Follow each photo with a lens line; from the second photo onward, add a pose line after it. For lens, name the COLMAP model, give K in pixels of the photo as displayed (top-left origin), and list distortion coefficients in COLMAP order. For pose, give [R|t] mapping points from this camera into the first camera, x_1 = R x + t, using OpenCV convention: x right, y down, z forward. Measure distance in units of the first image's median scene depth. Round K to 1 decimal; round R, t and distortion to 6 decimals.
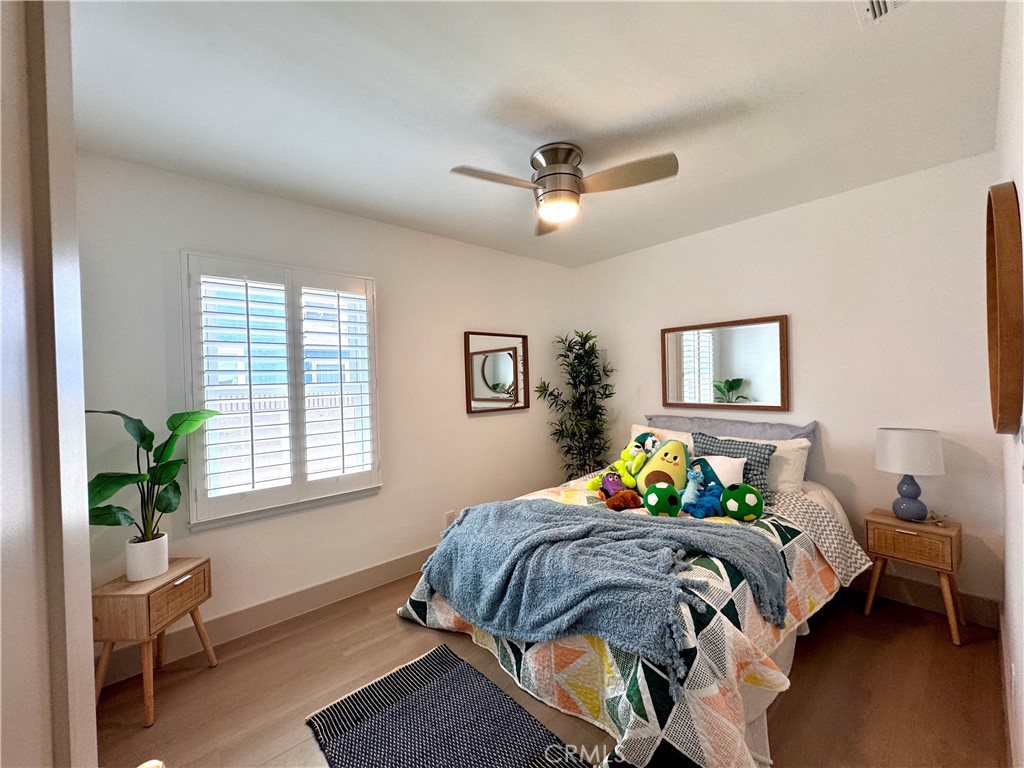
lens RADIAL K [[409.6, 0, 512.0], [0, 409.6, 384.0], [0, 0, 1]] dist [0.000121, 0.000048]
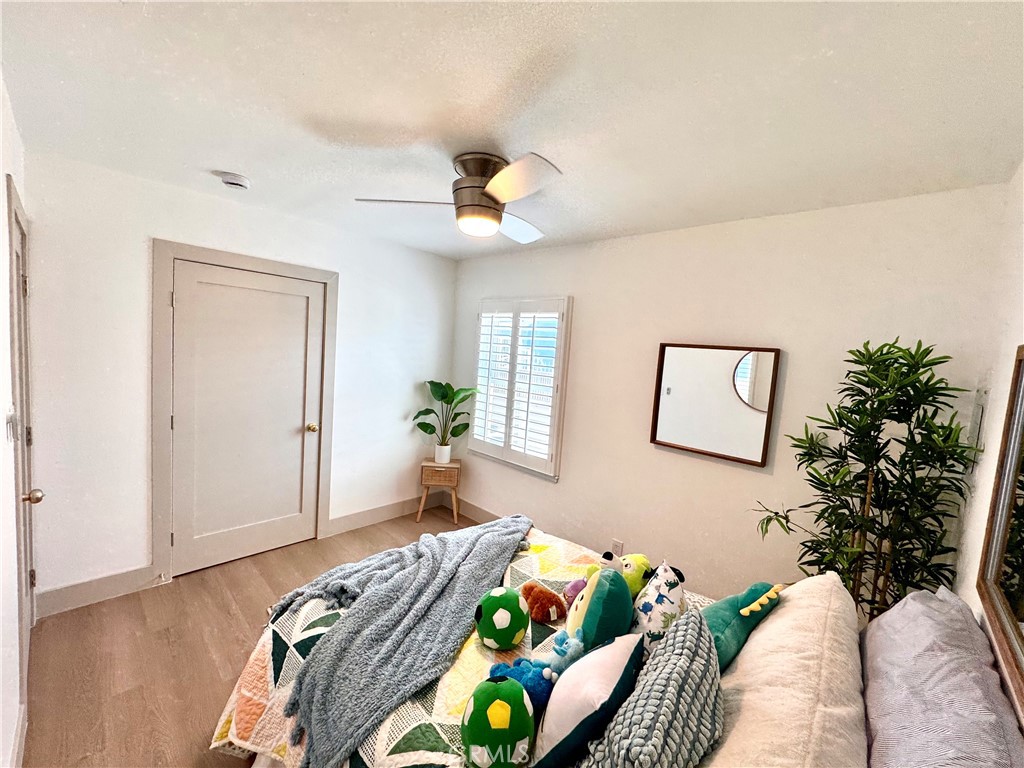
lens RADIAL K [[409.6, 0, 512.0], [0, 409.6, 384.0], [0, 0, 1]] dist [0.000121, 0.000048]
pose [[0.086925, 0.121073, -0.988830, 0.900665], [-0.085268, 0.989849, 0.113702, -0.153362], [0.992559, 0.074432, 0.096366, 0.851759]]
